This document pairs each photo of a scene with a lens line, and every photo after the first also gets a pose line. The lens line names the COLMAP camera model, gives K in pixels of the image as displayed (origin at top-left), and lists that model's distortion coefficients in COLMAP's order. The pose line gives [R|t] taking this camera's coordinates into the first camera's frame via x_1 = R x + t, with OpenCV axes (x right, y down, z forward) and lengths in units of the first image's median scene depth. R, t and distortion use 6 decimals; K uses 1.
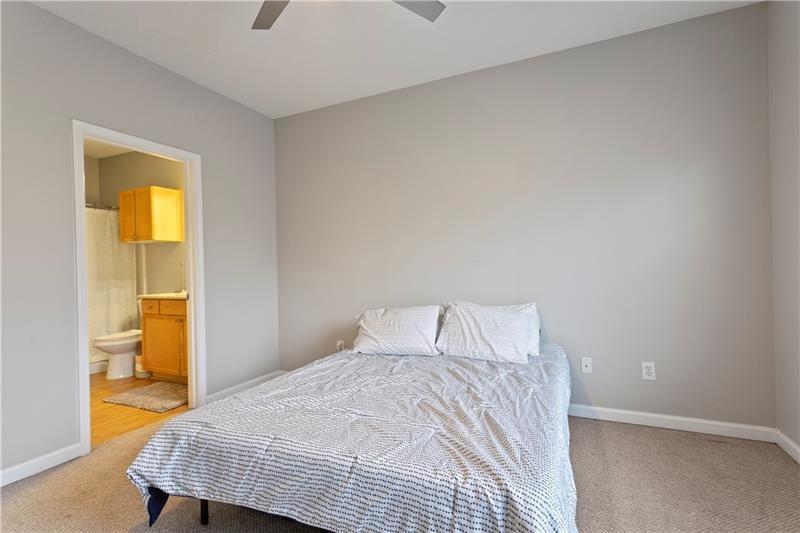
lens RADIAL K [[383.4, 0, 401.7], [0, 383.4, 271.4], [0, 0, 1]] dist [0.014055, -0.000224]
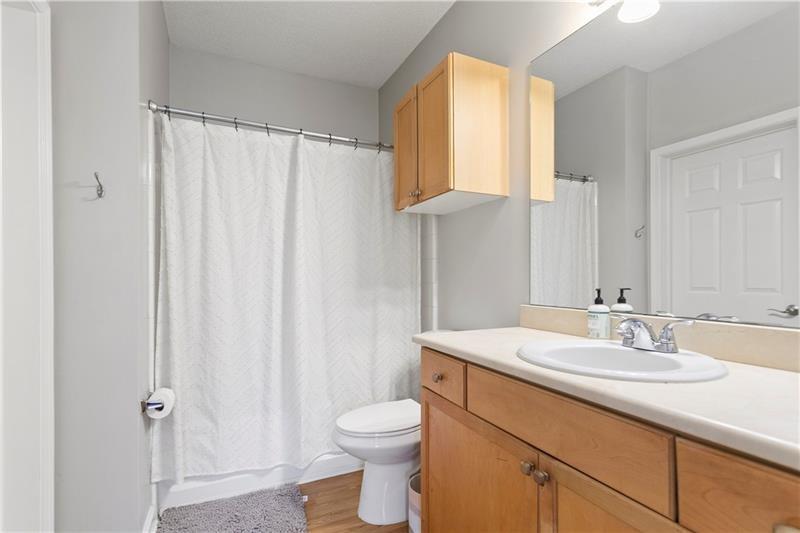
lens RADIAL K [[383.4, 0, 401.7], [0, 383.4, 271.4], [0, 0, 1]] dist [0.014055, -0.000224]
pose [[0.767239, 0.007378, -0.641319, -0.414748], [-0.016957, 0.999818, -0.008784, 0.004636], [0.641138, 0.017614, 0.767224, 0.643327]]
